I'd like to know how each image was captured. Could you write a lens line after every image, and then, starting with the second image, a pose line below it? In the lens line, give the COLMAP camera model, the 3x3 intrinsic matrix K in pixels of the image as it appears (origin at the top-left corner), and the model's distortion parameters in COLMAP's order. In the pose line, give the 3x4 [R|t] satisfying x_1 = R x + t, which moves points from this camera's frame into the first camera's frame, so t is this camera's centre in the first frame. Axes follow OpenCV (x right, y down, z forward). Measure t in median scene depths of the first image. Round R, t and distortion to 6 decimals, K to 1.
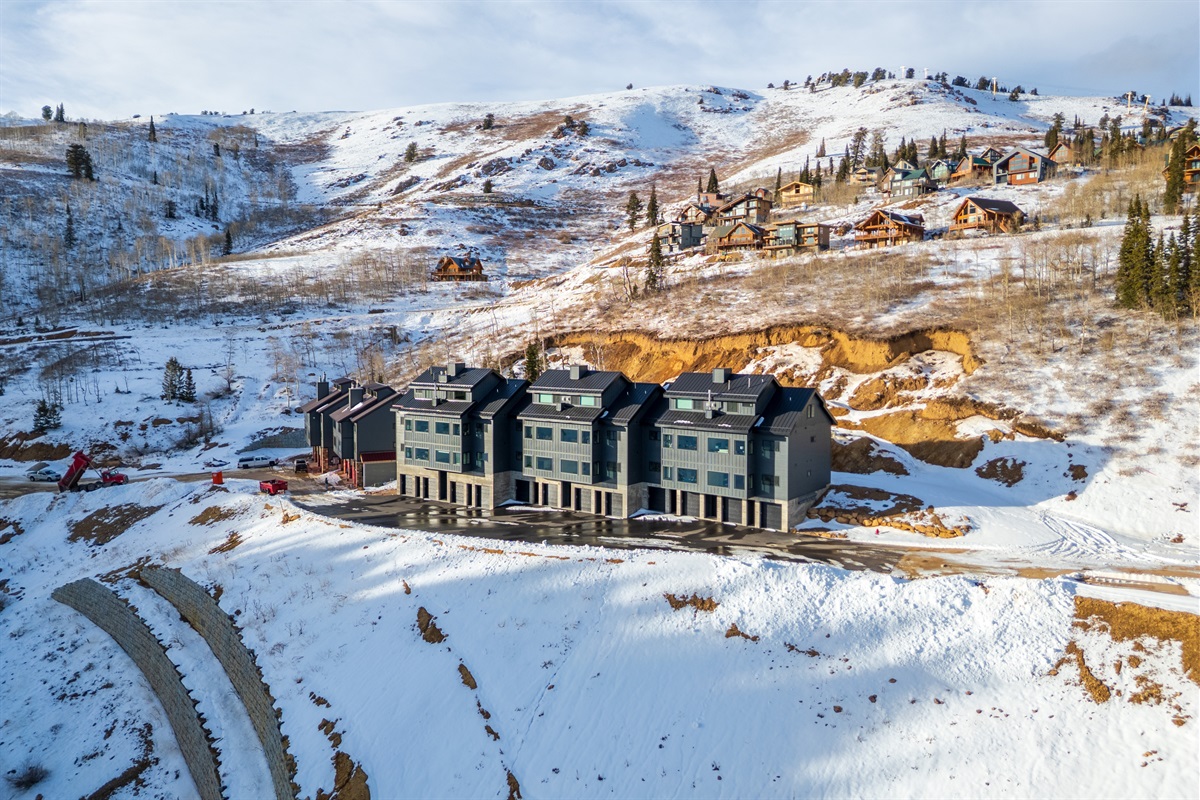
lens RADIAL K [[821.3, 0, 600.2], [0, 821.3, 400.5], [0, 0, 1]] dist [0.046482, -0.022404]
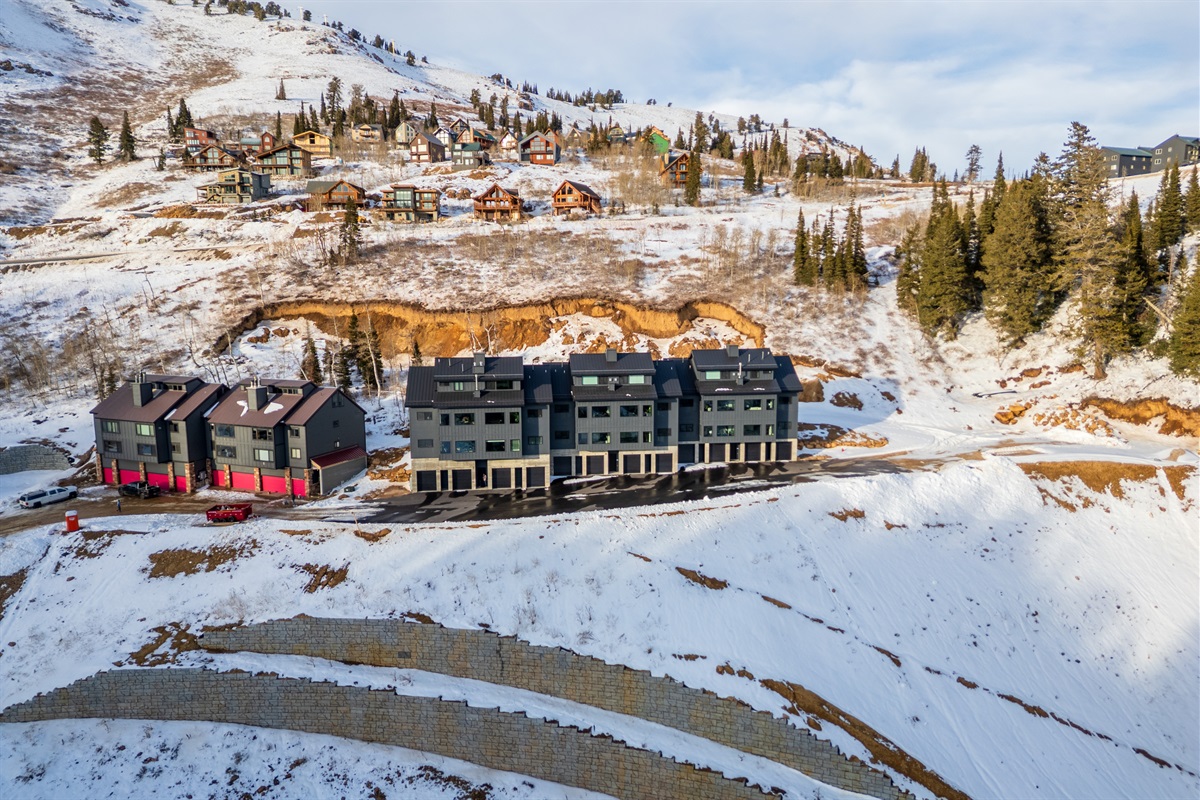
lens RADIAL K [[821.3, 0, 600.8], [0, 821.3, 402.6], [0, 0, 1]] dist [0.046482, -0.022404]
pose [[0.743161, -0.106496, 0.660583, -0.526346], [0.059871, 0.993876, 0.092873, -0.049749], [-0.666429, -0.029470, 0.744986, 0.103784]]
